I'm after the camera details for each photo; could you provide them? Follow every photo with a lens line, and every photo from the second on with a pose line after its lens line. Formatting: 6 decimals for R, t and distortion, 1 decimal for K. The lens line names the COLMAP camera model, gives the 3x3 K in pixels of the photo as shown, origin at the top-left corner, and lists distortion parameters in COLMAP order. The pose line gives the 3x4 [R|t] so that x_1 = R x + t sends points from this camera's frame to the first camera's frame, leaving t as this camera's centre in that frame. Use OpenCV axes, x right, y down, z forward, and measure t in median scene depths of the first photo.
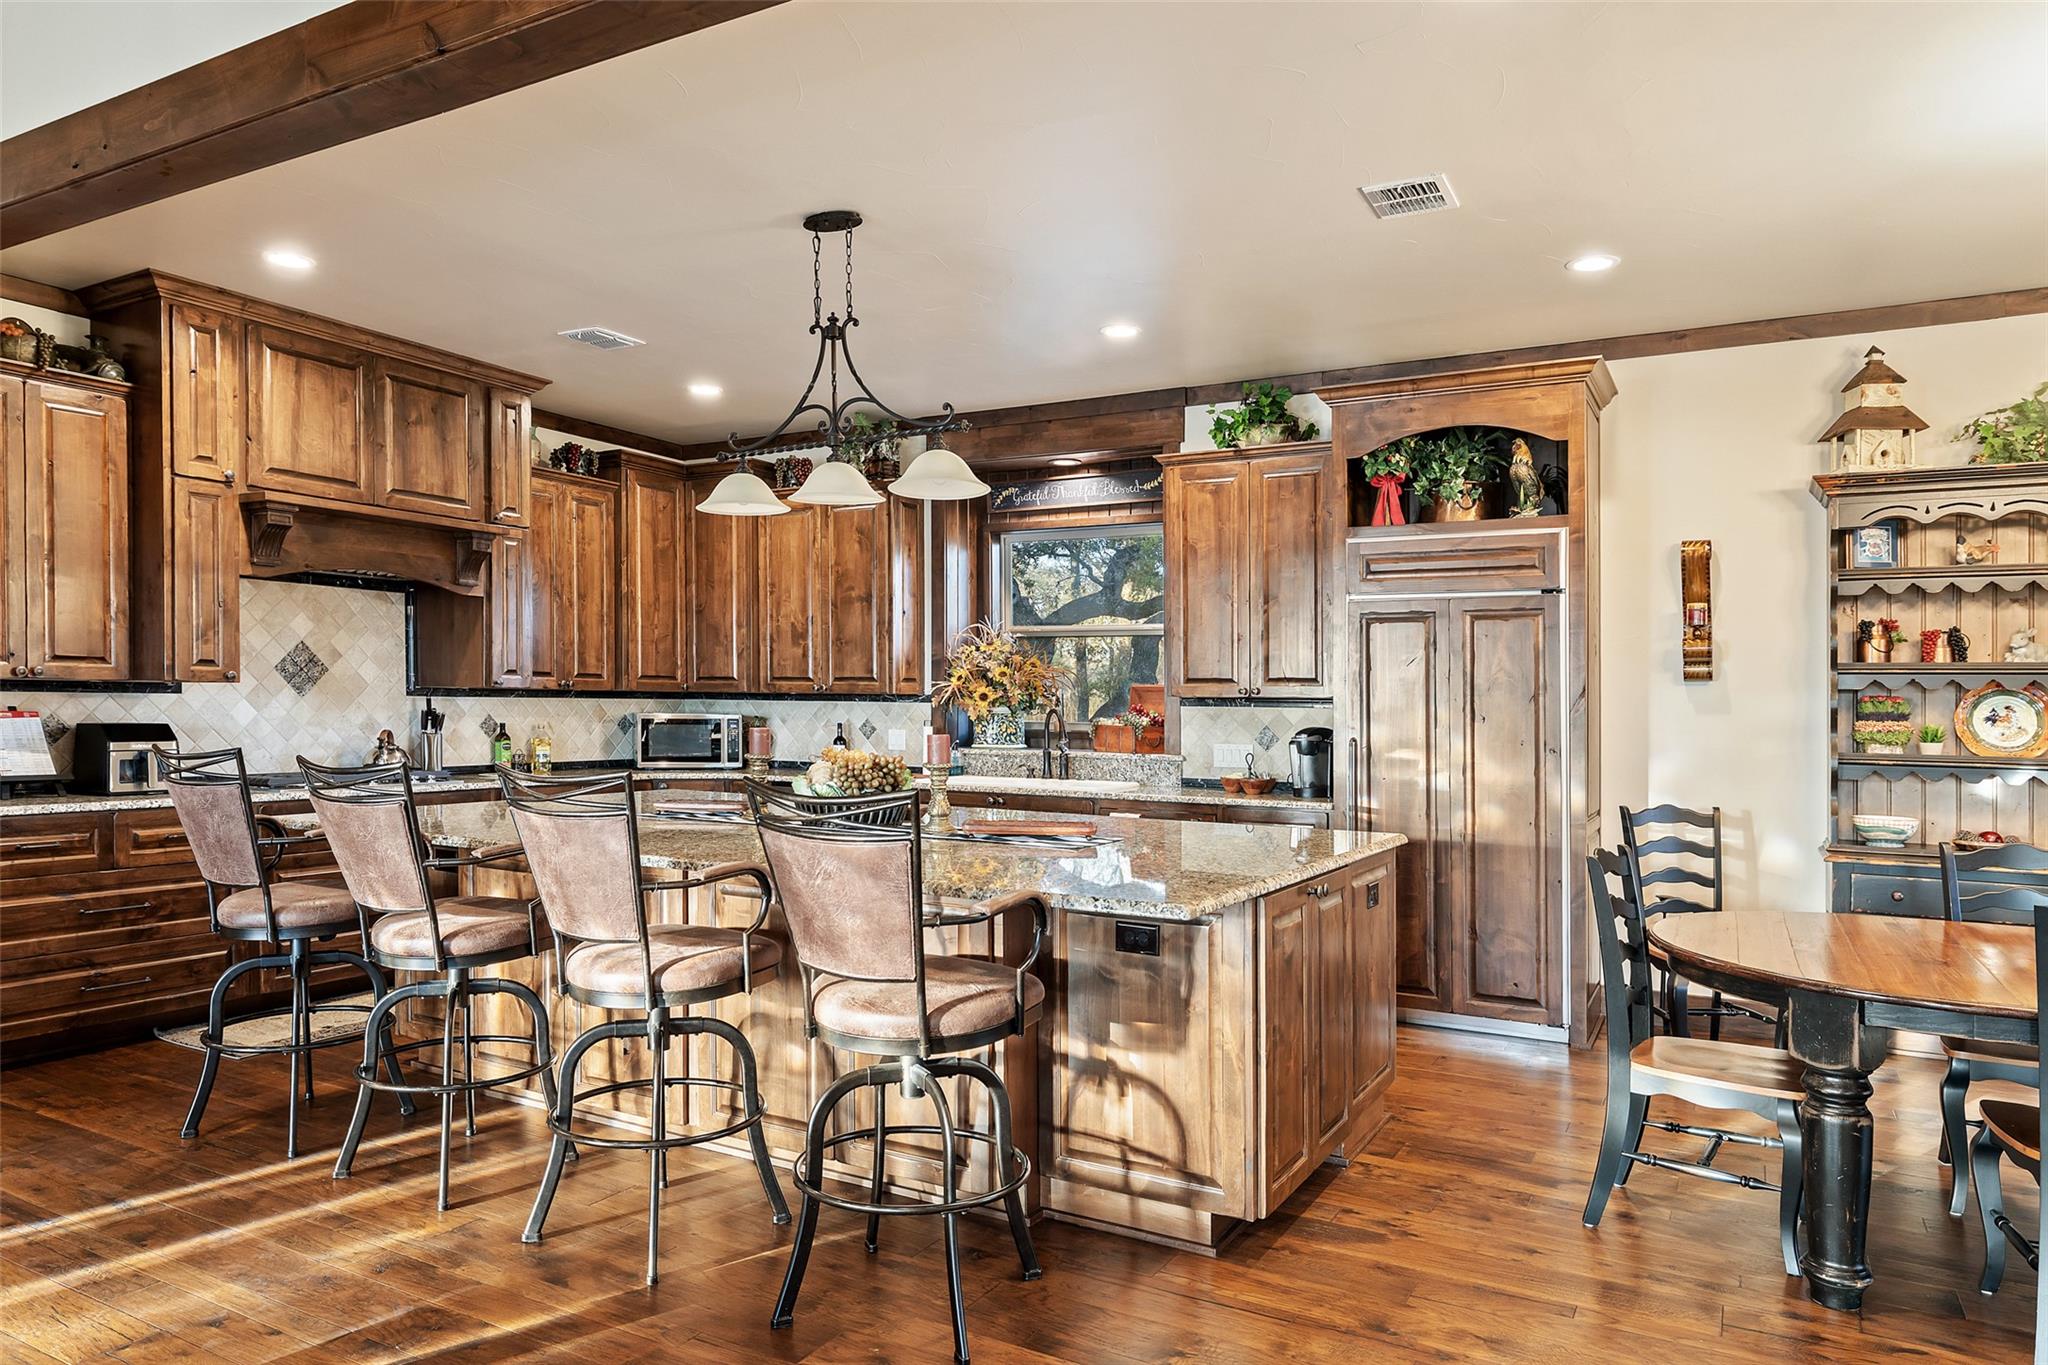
lens RADIAL K [[1310.5, 0, 1022.4], [0, 1310.5, 719.9], [0, 0, 1]] dist [0.078046, 0.000144]
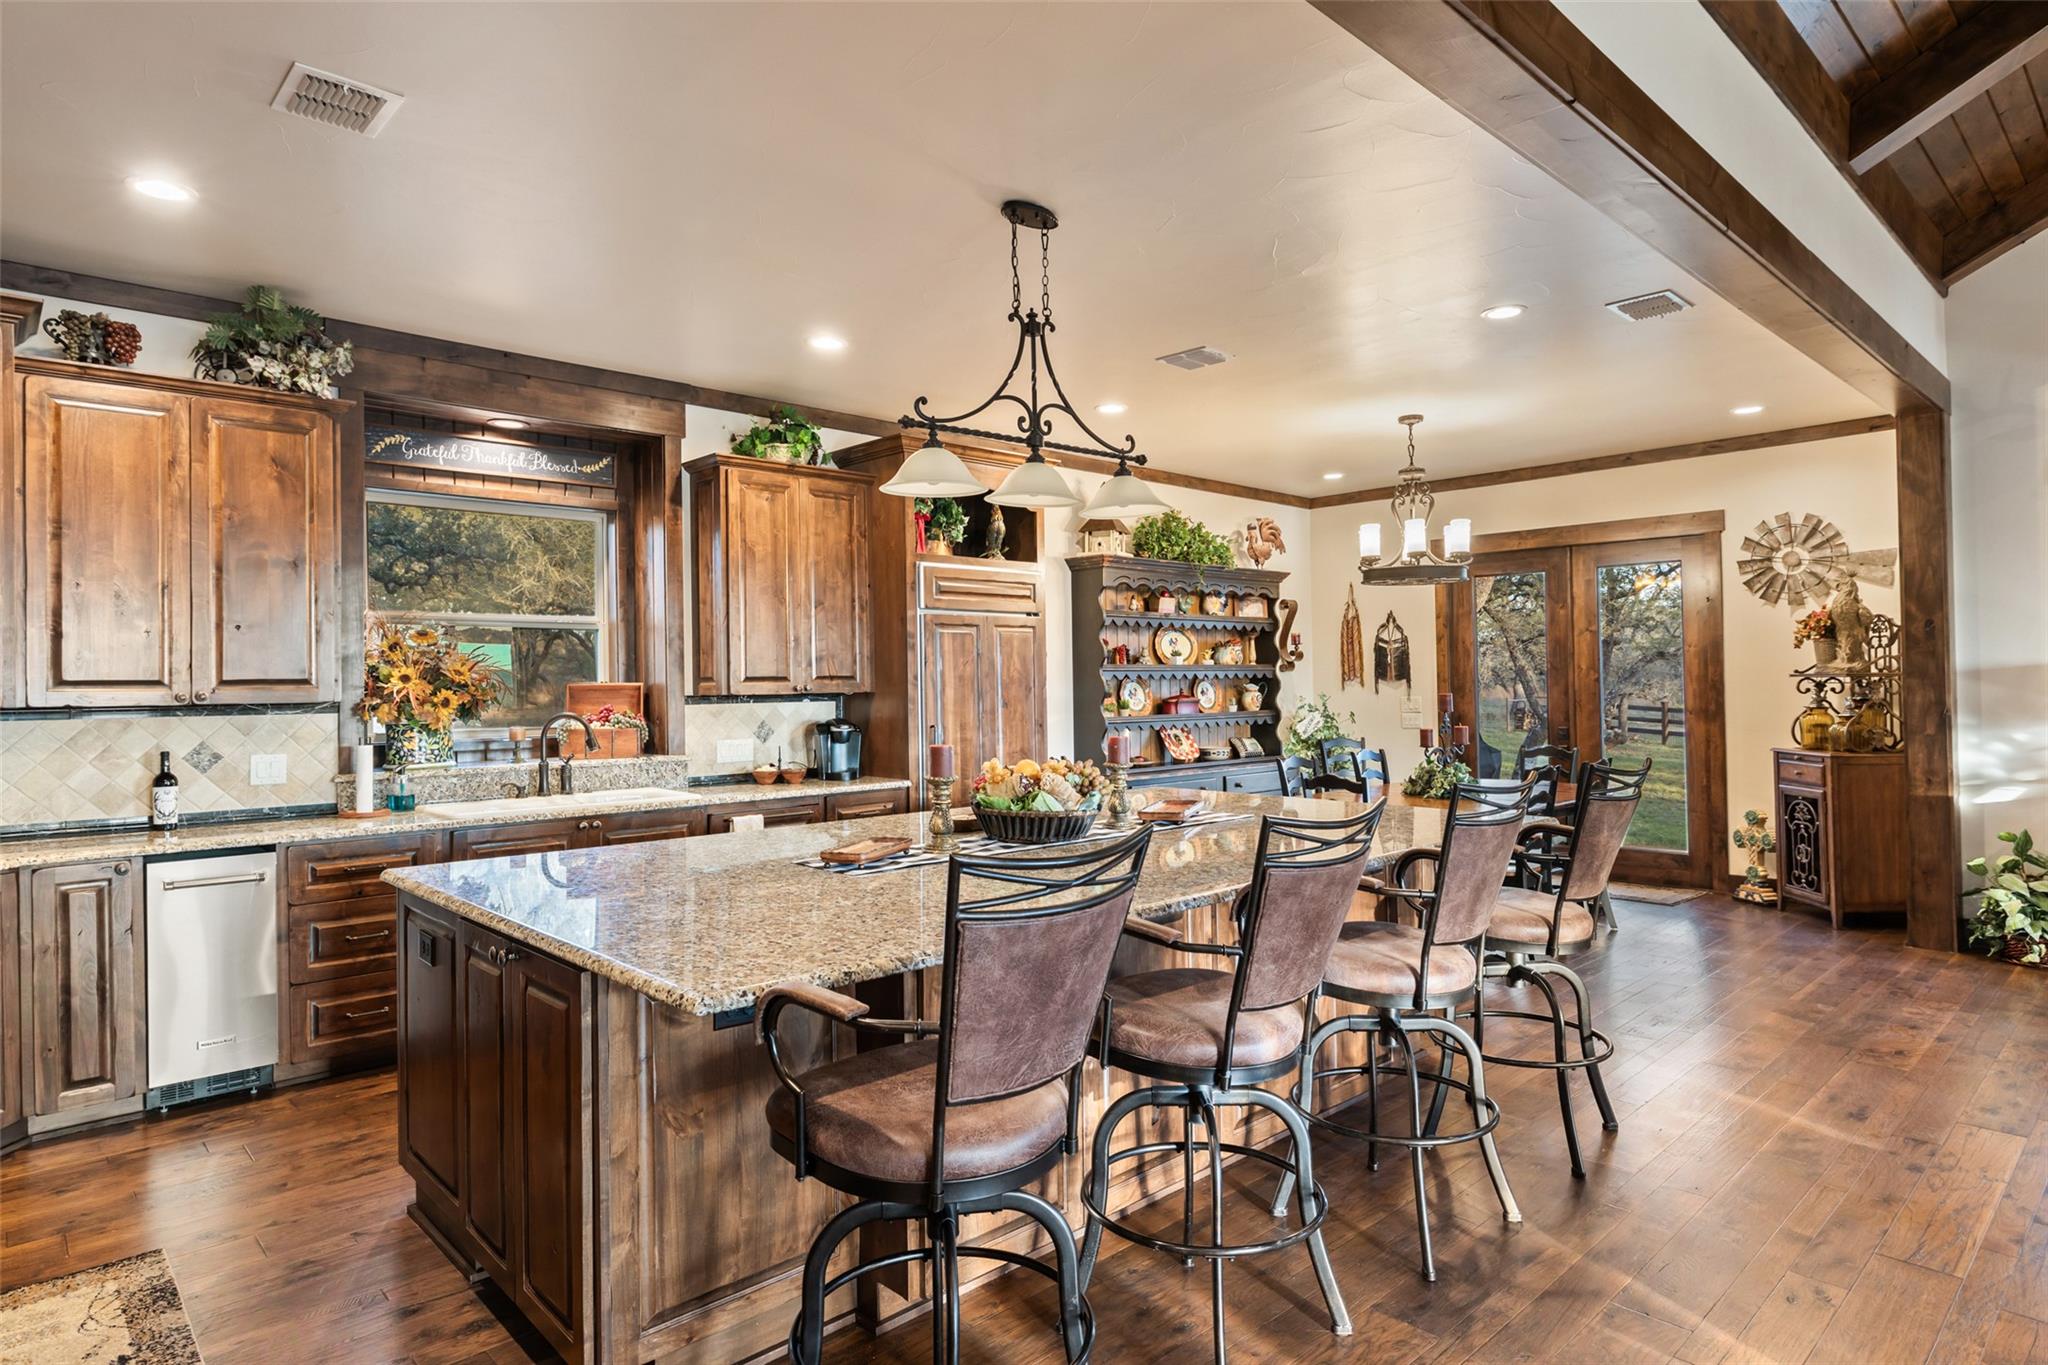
lens RADIAL K [[1137.1, 0, 1024.0], [0, 1137.1, 682.5], [0, 0, 1]] dist [0.012243, 0.000762]
pose [[0.304668, -0.017856, 0.952291, -0.626706], [0.027776, 0.999566, 0.009856, -0.029220], [-0.952053, 0.023448, 0.305032, 0.505951]]
